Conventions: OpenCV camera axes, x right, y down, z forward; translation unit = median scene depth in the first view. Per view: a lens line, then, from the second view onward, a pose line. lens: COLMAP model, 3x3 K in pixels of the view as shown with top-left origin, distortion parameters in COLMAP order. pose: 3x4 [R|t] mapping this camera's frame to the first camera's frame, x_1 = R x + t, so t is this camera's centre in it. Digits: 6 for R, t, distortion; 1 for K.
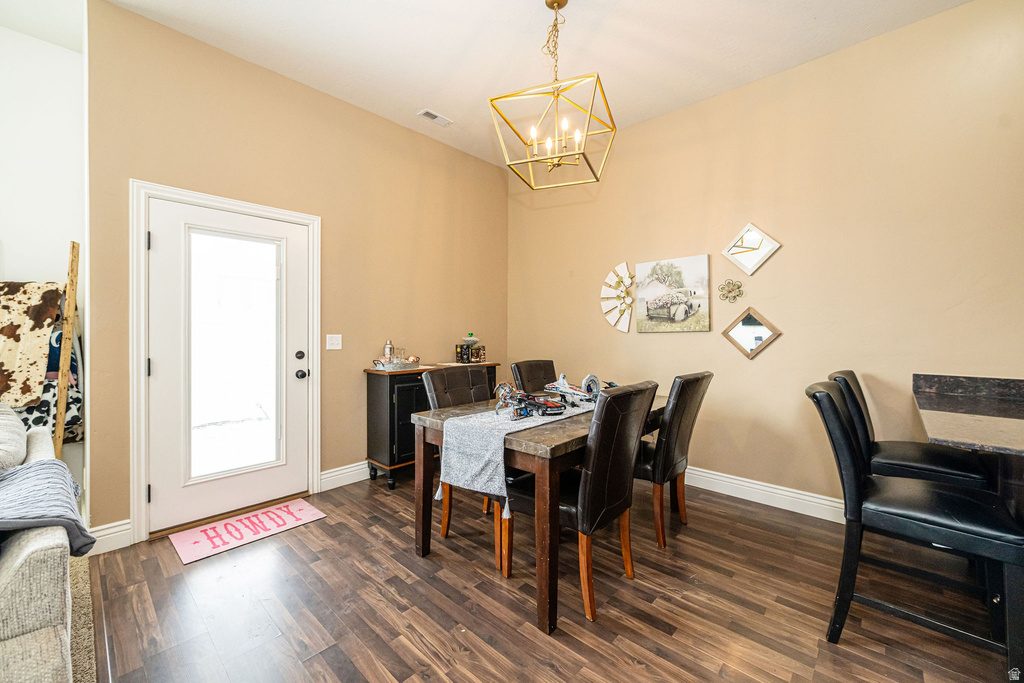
lens RADIAL K [[405.5, 0, 489.3], [0, 405.5, 332.9], [0, 0, 1]] dist [-0.005607, 0.000276]
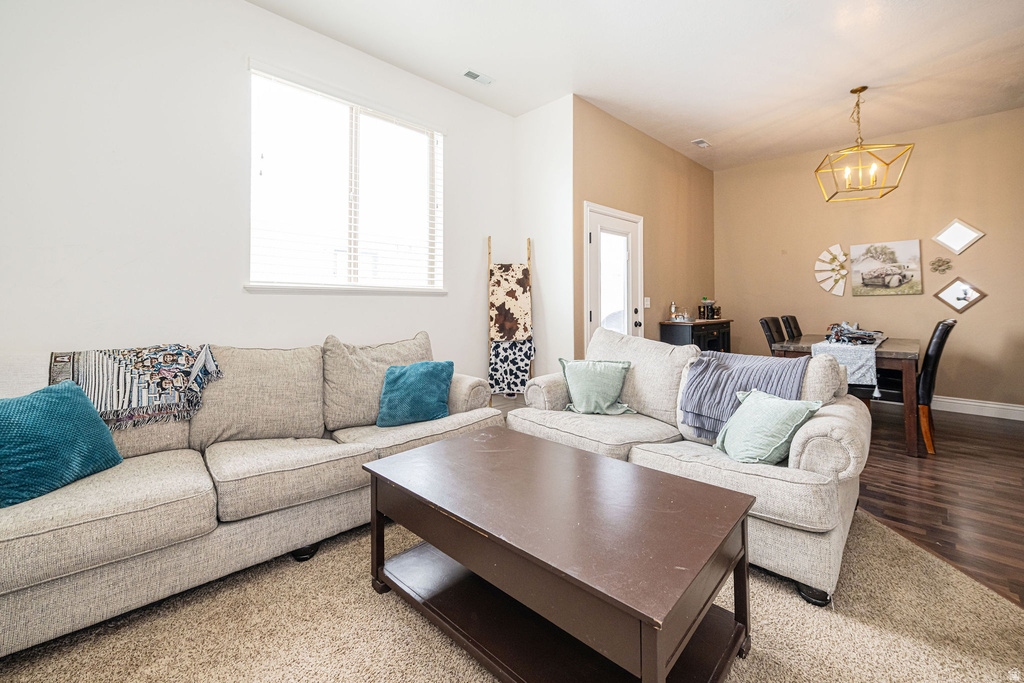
lens RADIAL K [[405.5, 0, 511.8], [0, 405.5, 293.5], [0, 0, 1]] dist [-0.005607, 0.000276]
pose [[0.998541, -0.003570, -0.053881, -0.765414], [0.002306, 0.999721, -0.023504, 0.022221], [0.053949, 0.023346, 0.998271, -0.452003]]
